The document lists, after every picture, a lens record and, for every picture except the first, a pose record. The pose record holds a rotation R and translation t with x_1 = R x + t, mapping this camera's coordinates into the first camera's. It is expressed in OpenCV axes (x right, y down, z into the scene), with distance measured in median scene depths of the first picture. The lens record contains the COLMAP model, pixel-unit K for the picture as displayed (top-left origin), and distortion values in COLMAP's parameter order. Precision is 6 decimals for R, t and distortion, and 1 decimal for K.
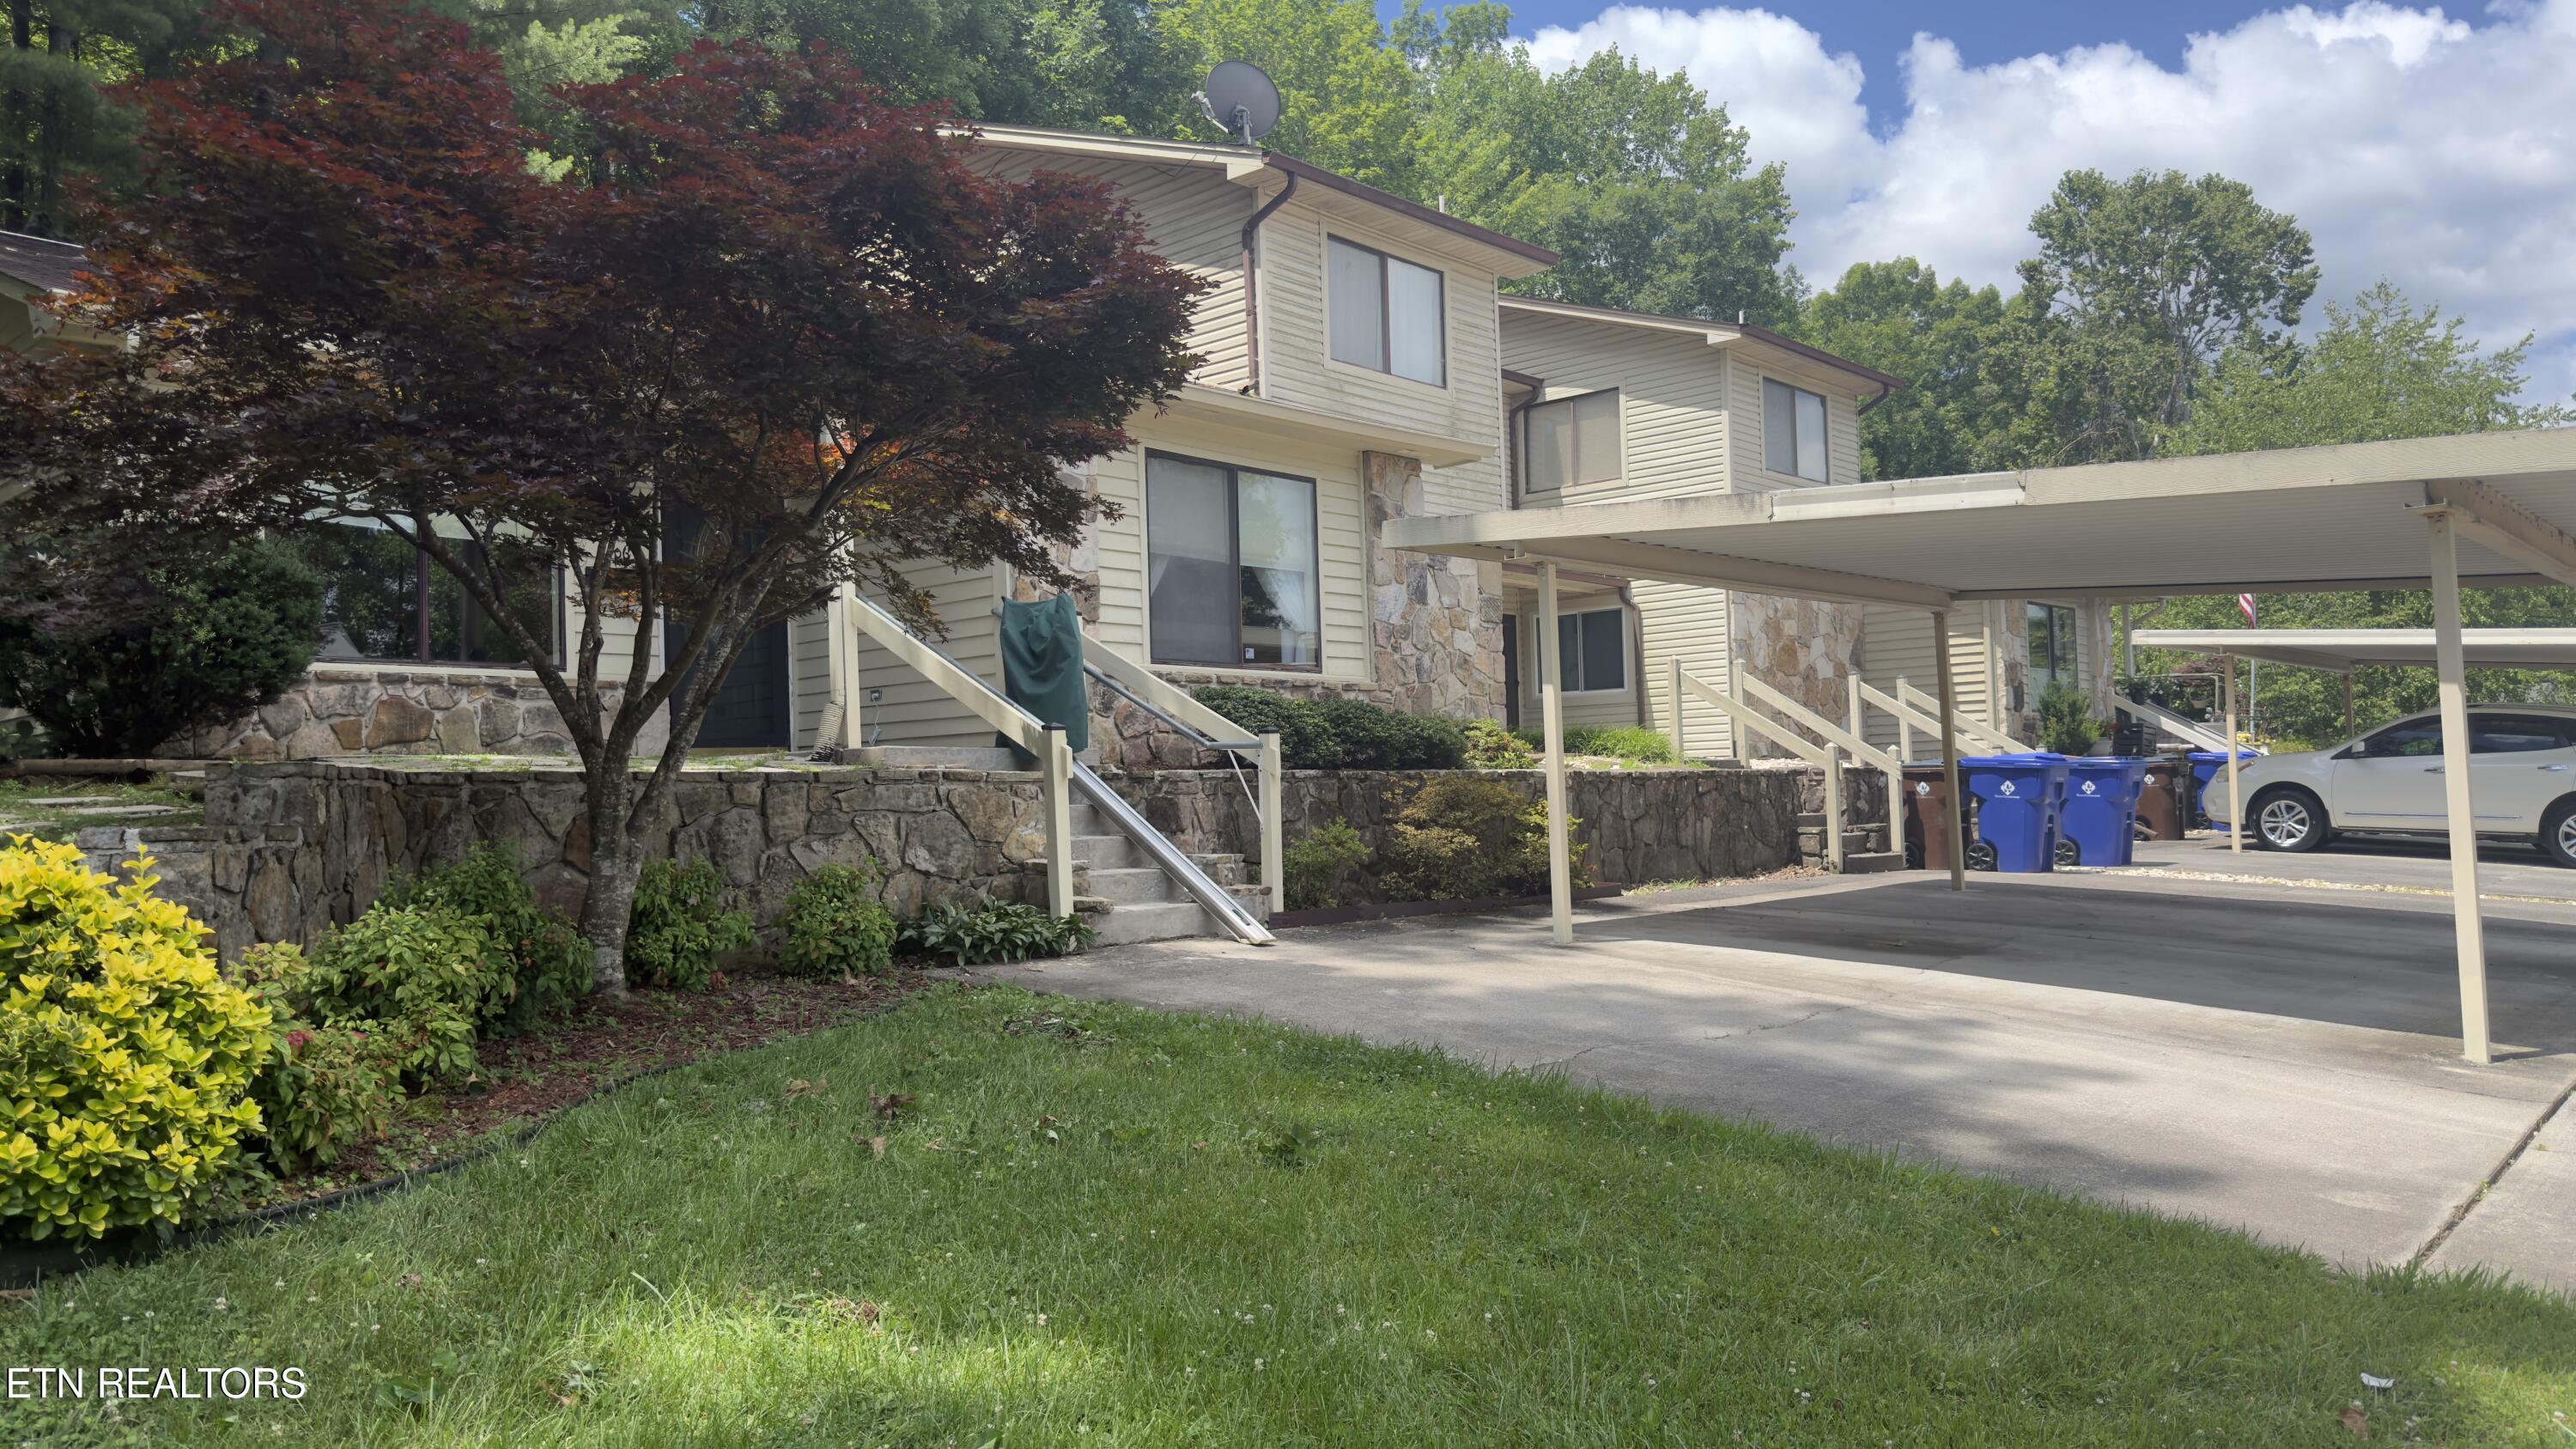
lens RADIAL K [[1775.2, 0, 1272.6], [0, 1775.2, 729.7], [0, 0, 1]] dist [0.180919, -0.348429]
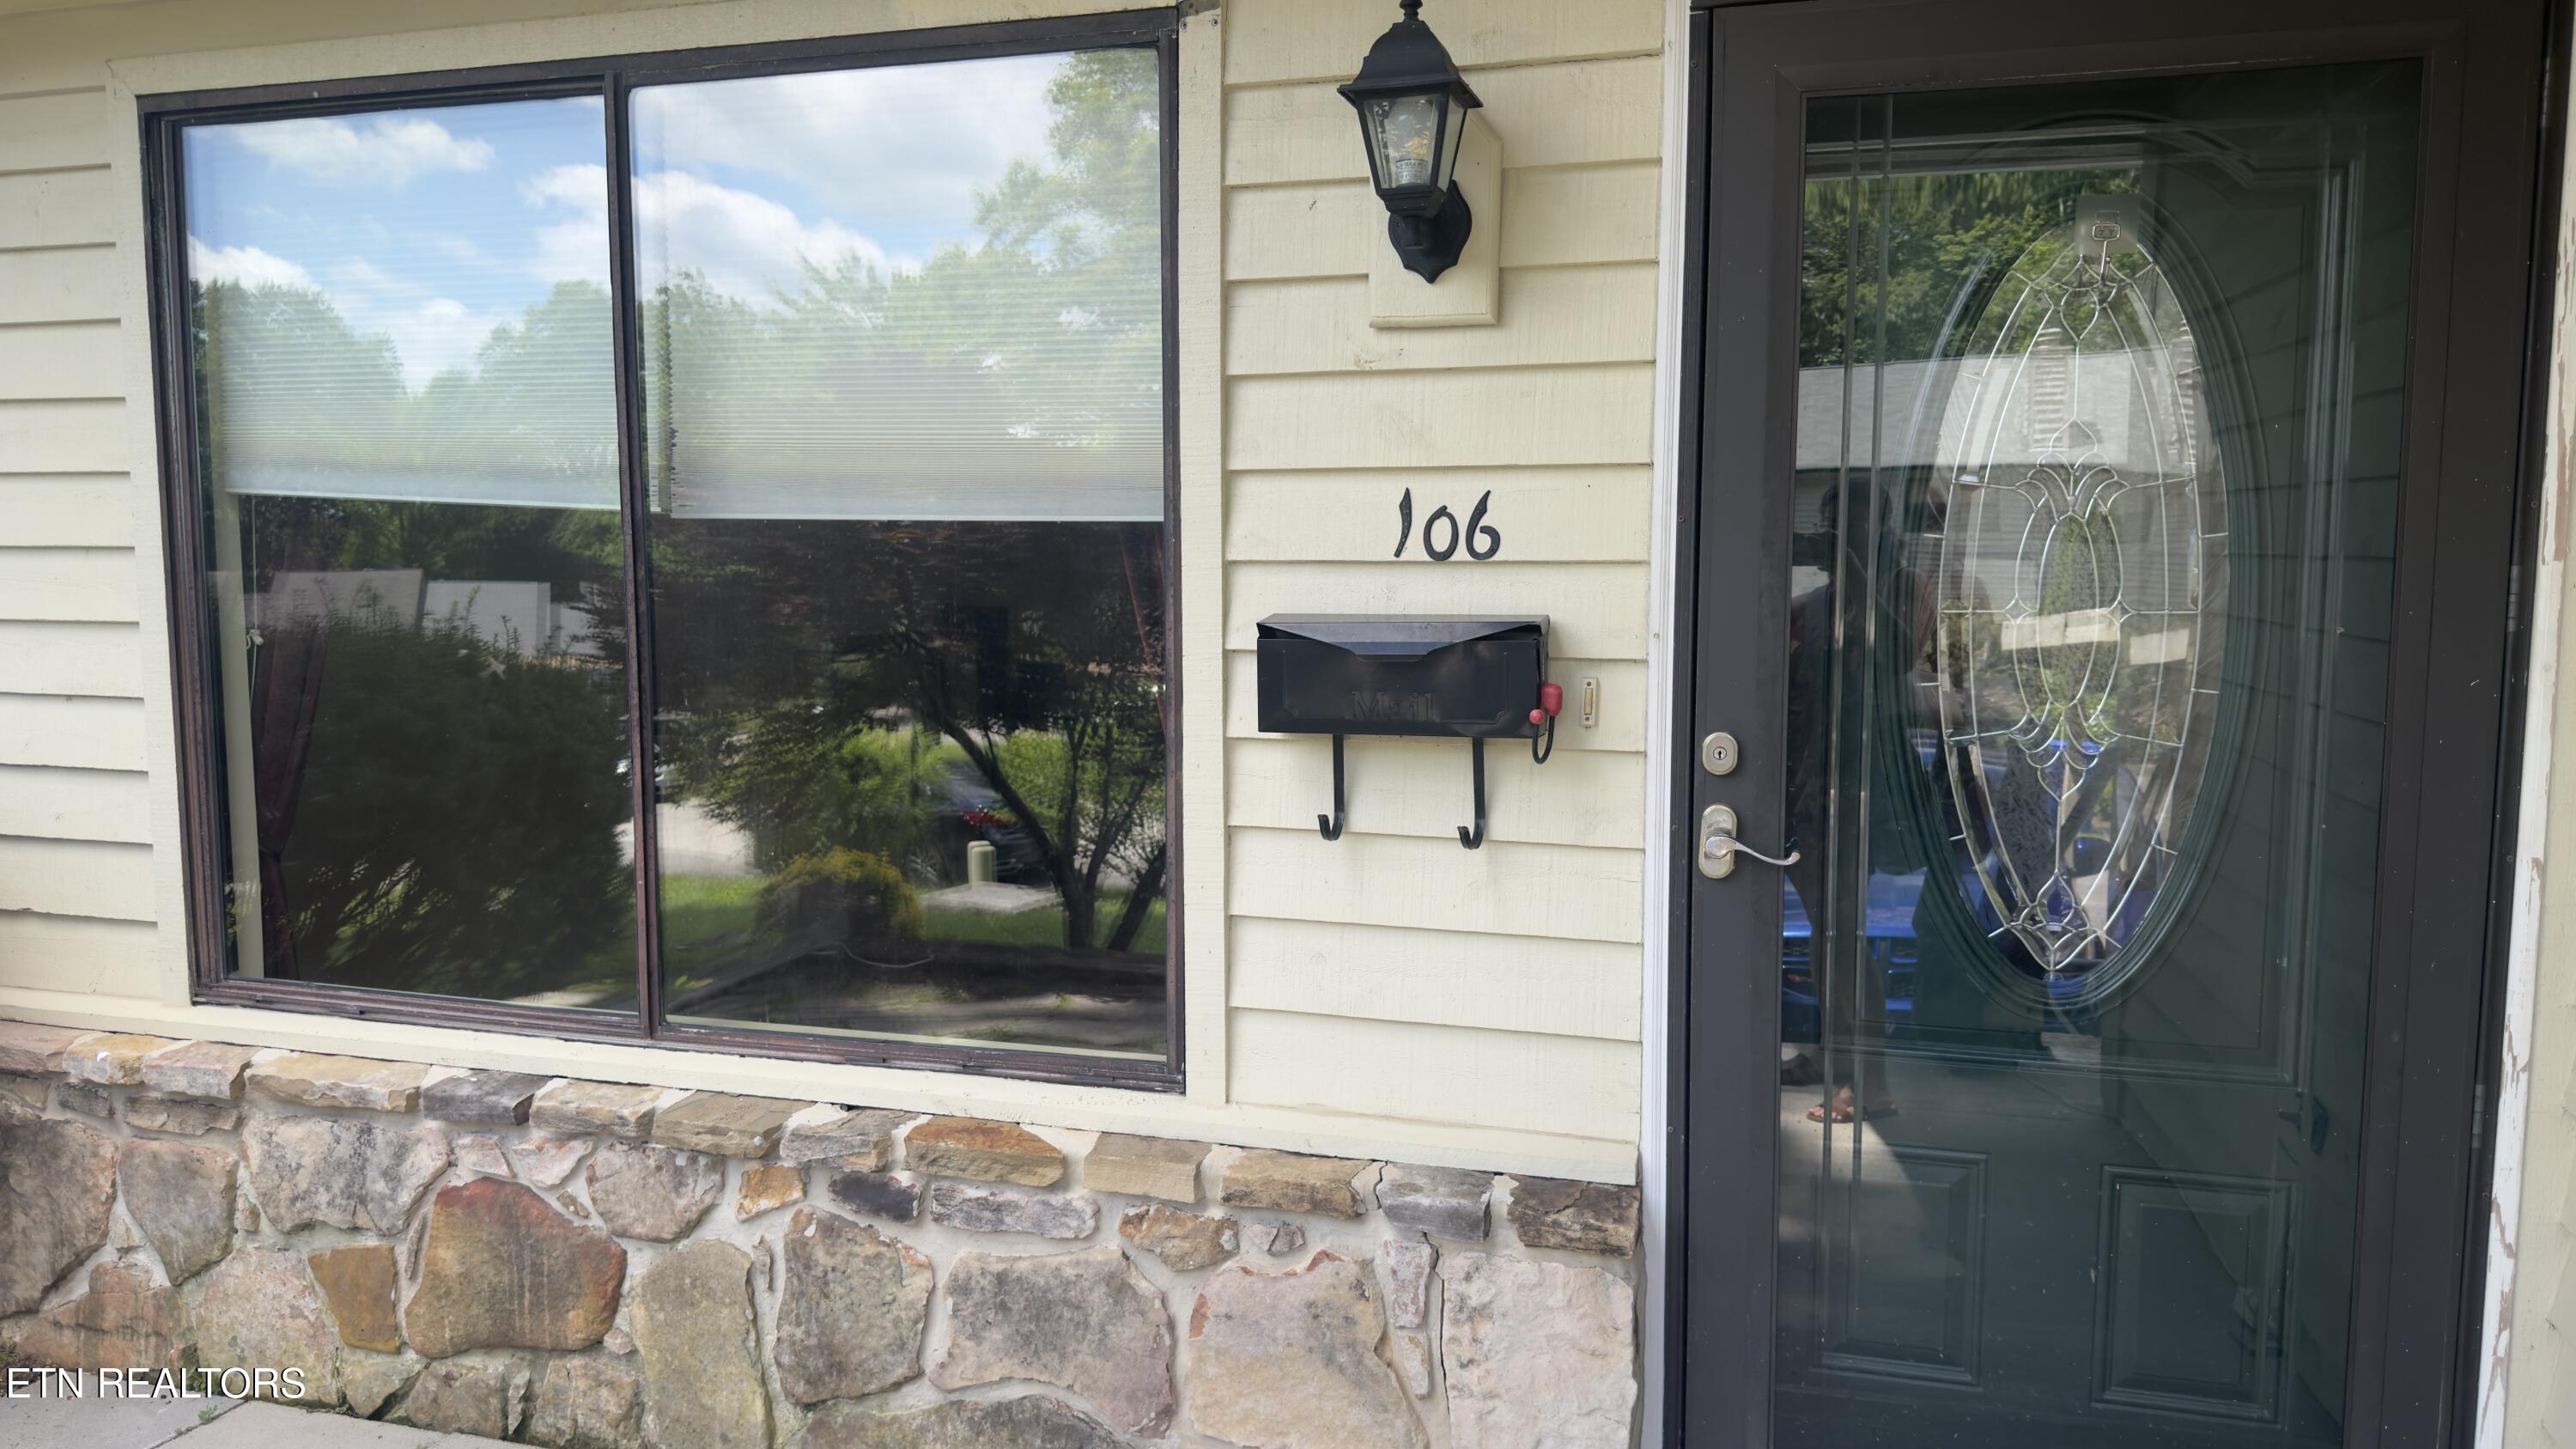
lens RADIAL K [[1724.2, 0, 1288.0], [0, 1724.2, 724.5], [0, 0, 1]] dist [0.150593, -0.179692]
pose [[0.434437, 0.126606, -0.891760, -0.227298], [0.024933, 0.988002, 0.152416, -0.123692], [0.900357, -0.088449, 0.426068, 1.051064]]
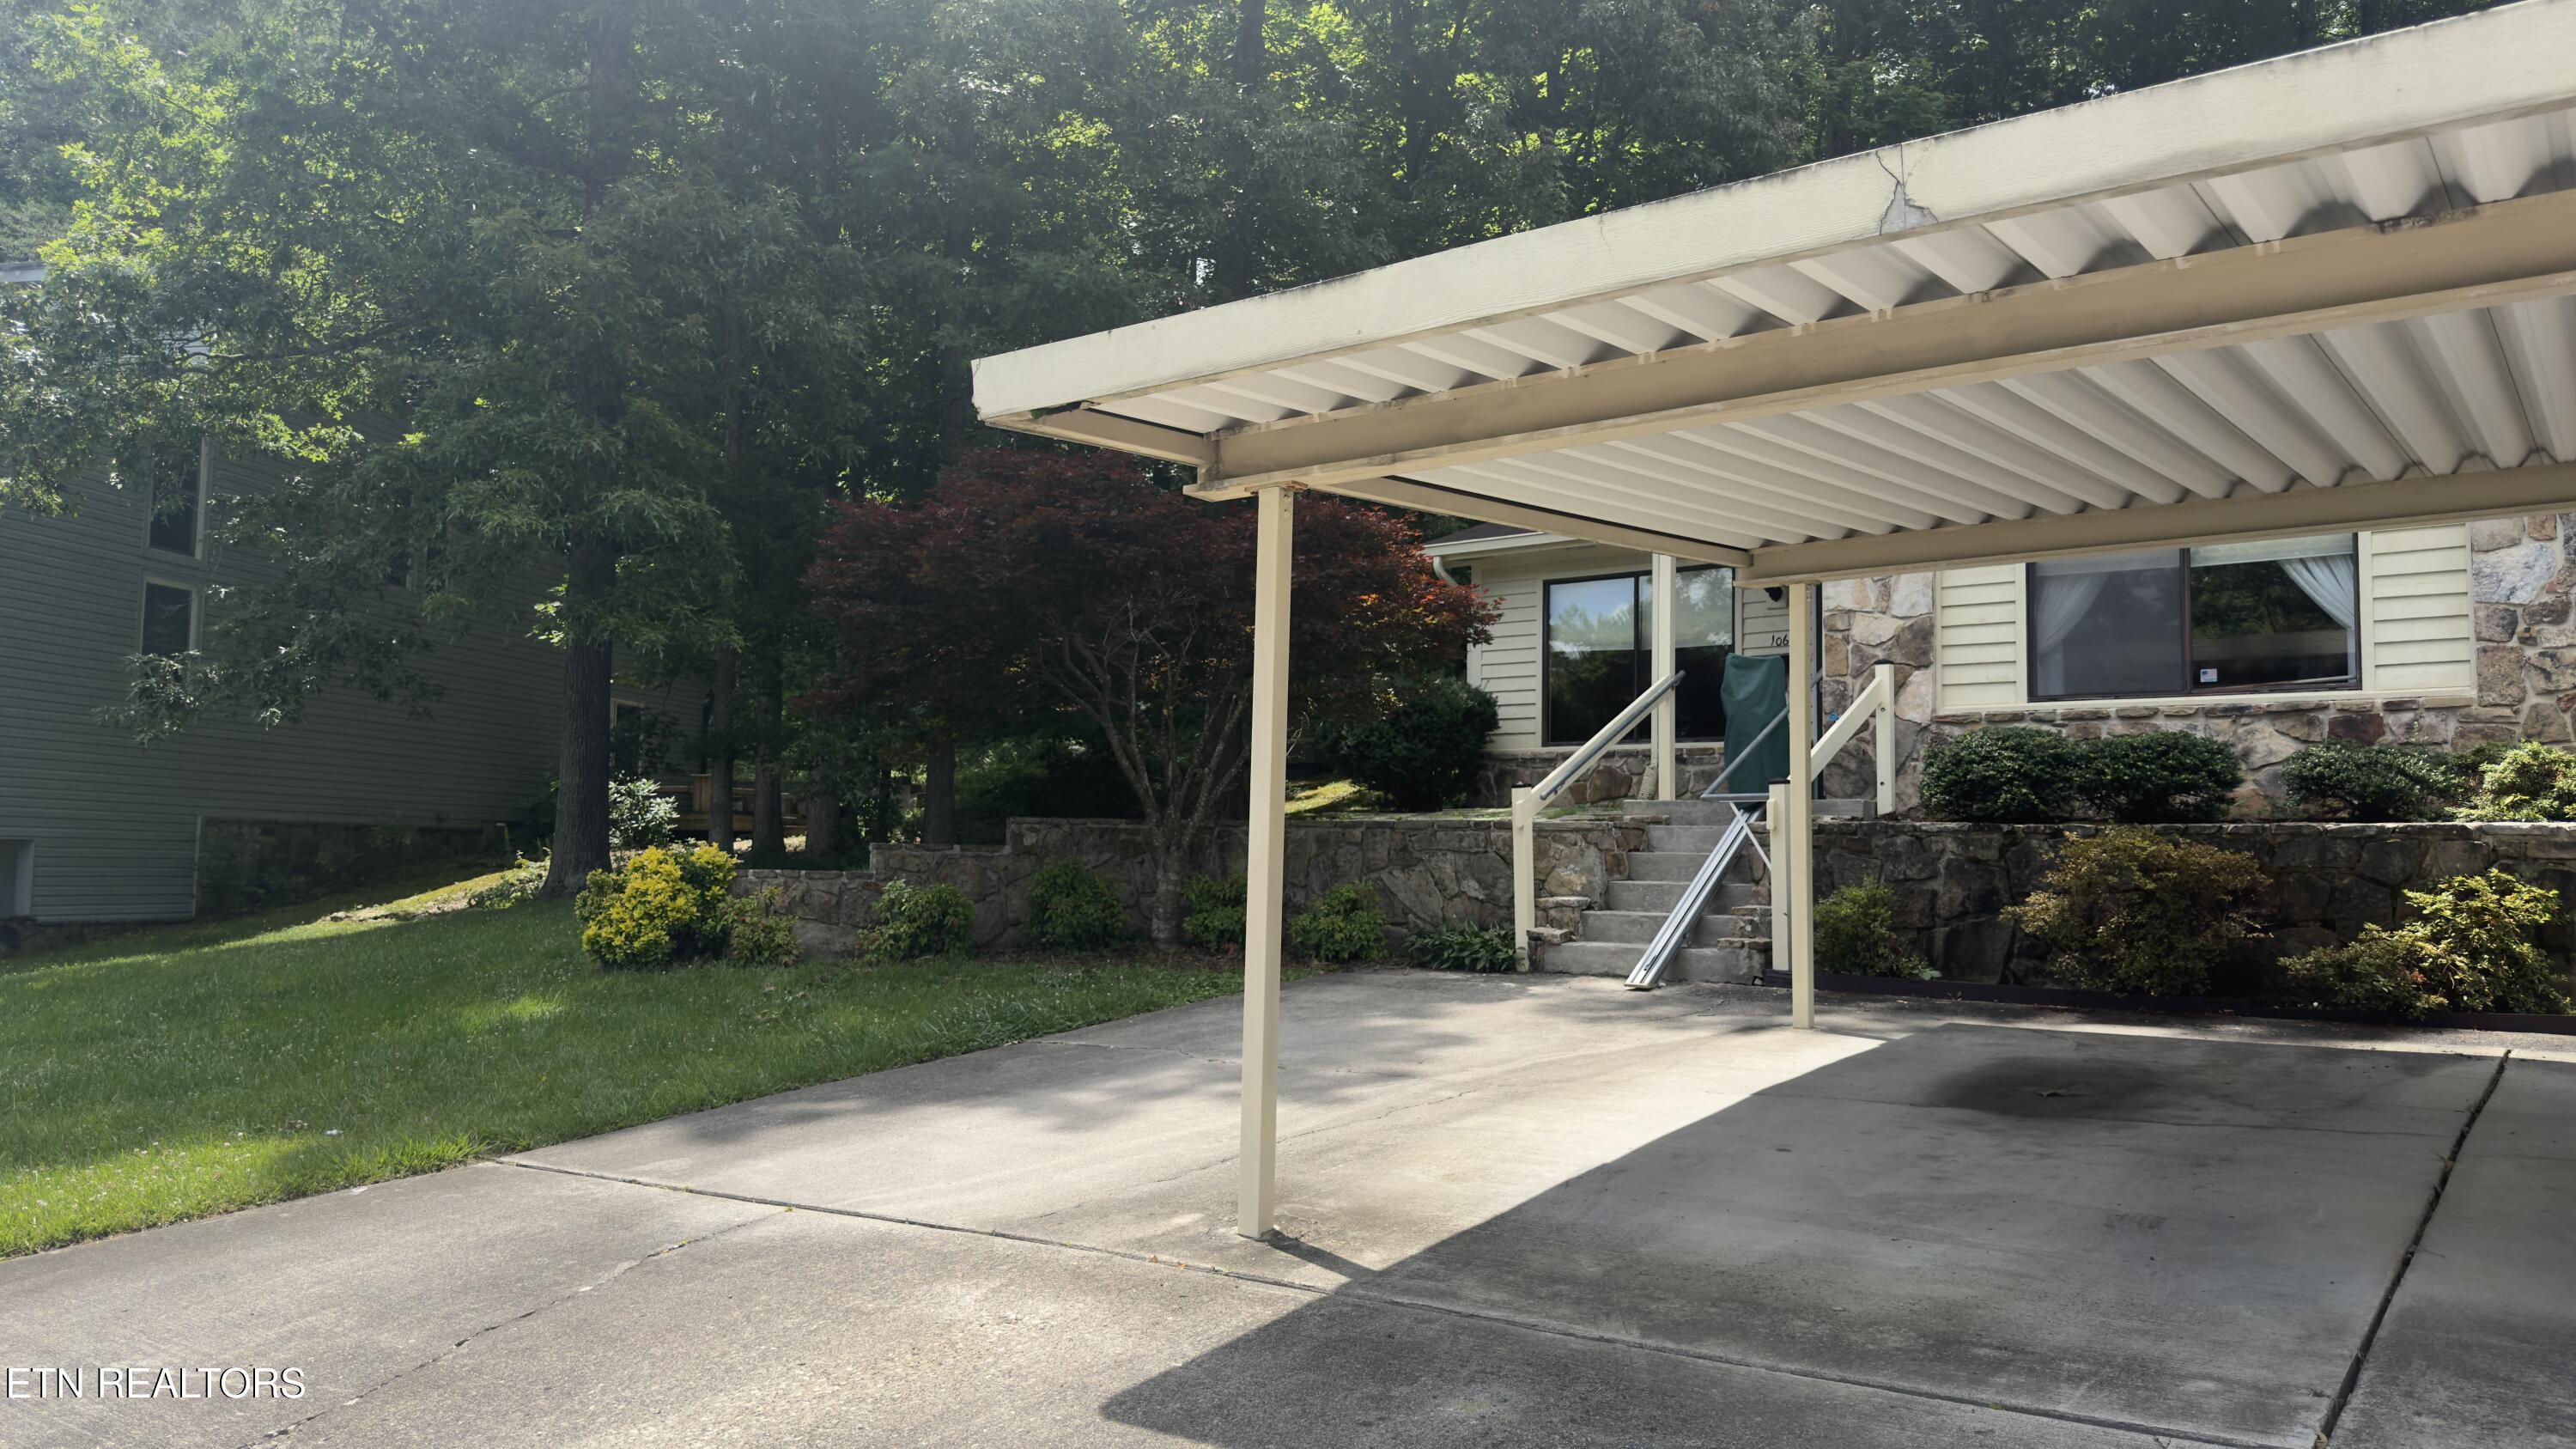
lens RADIAL K [[1785.1, 0, 1290.4], [0, 1785.1, 732.6], [0, 0, 1]] dist [0.168409, -0.299233]
pose [[0.105291, -0.044943, -0.993425, 0.946610], [0.023884, 0.998804, -0.042655, 0.009682], [0.994155, -0.019236, 0.106239, 0.631283]]
